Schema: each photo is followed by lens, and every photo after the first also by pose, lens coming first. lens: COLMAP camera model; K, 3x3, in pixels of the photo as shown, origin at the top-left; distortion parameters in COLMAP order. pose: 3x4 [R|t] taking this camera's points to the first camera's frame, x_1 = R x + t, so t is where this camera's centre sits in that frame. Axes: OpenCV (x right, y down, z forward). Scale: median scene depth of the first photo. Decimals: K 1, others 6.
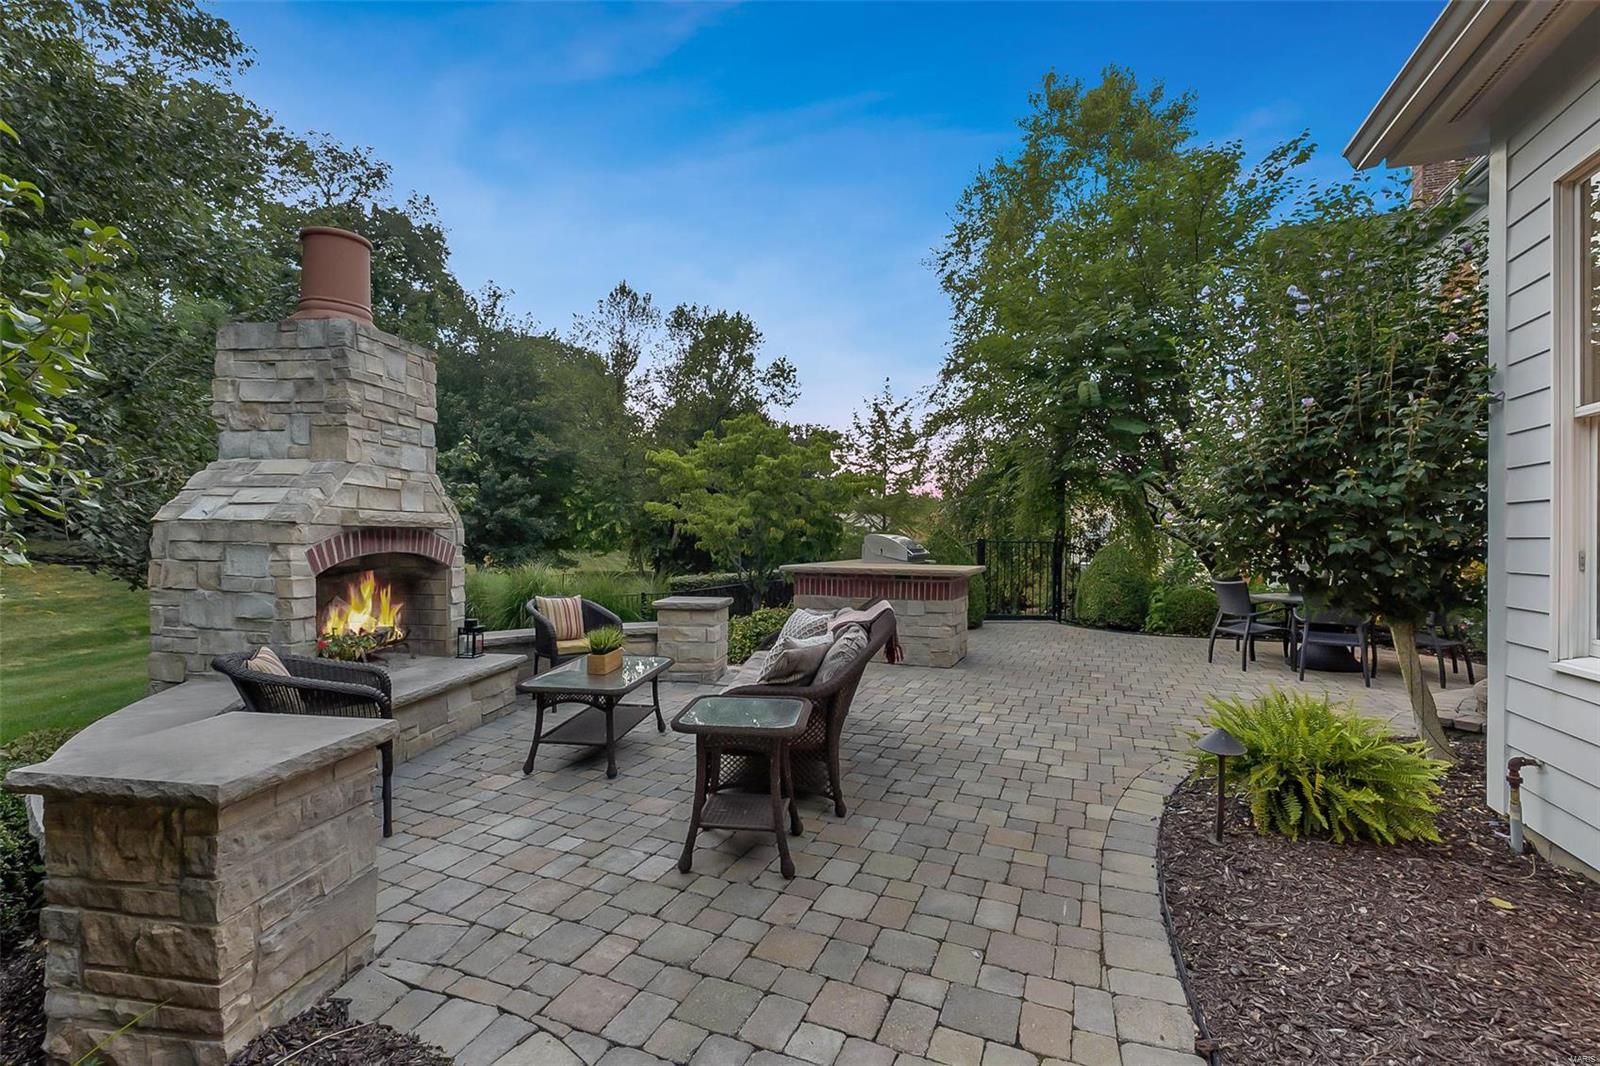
lens RADIAL K [[706.6, 0, 795.7], [0, 706.6, 535.5], [0, 0, 1]] dist [-0.000113, 0.000163]
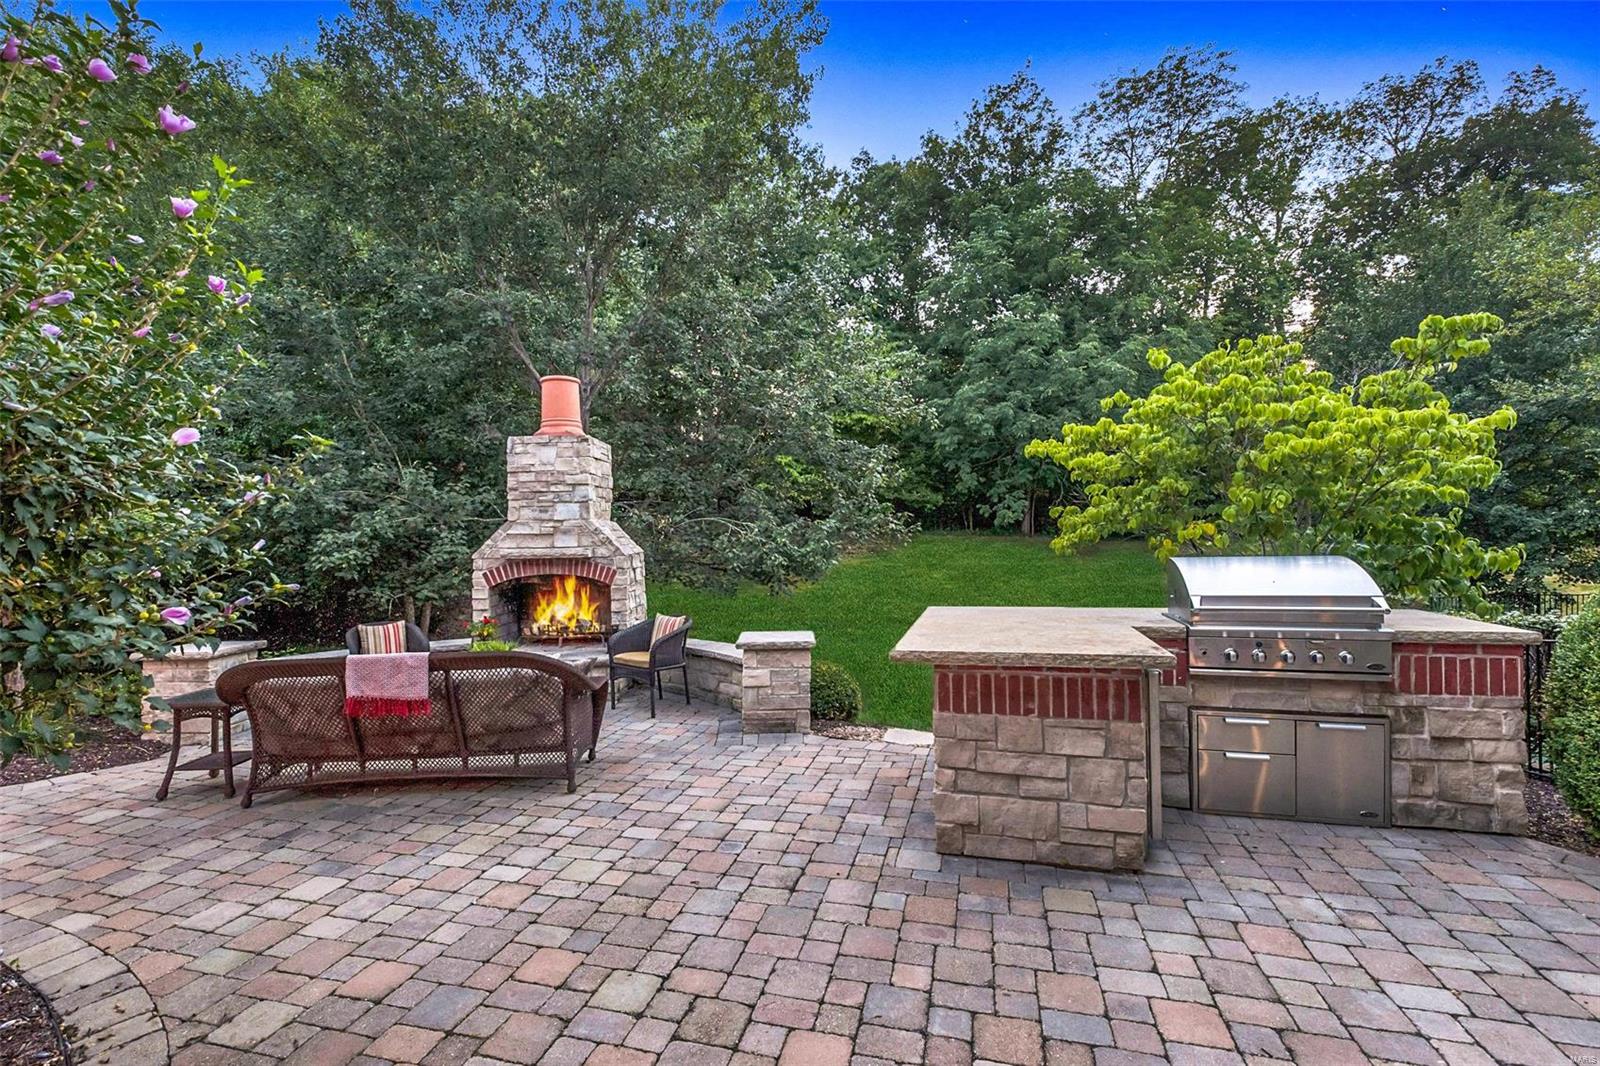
lens RADIAL K [[706.6, 0, 796.5], [0, 706.6, 538.7], [0, 0, 1]] dist [-0.000113, 0.000163]
pose [[0.142256, -0.004022, -0.989822, 1.160602], [0.022042, 0.999757, -0.000894, -0.045065], [0.989584, -0.021691, 0.142310, 1.446633]]
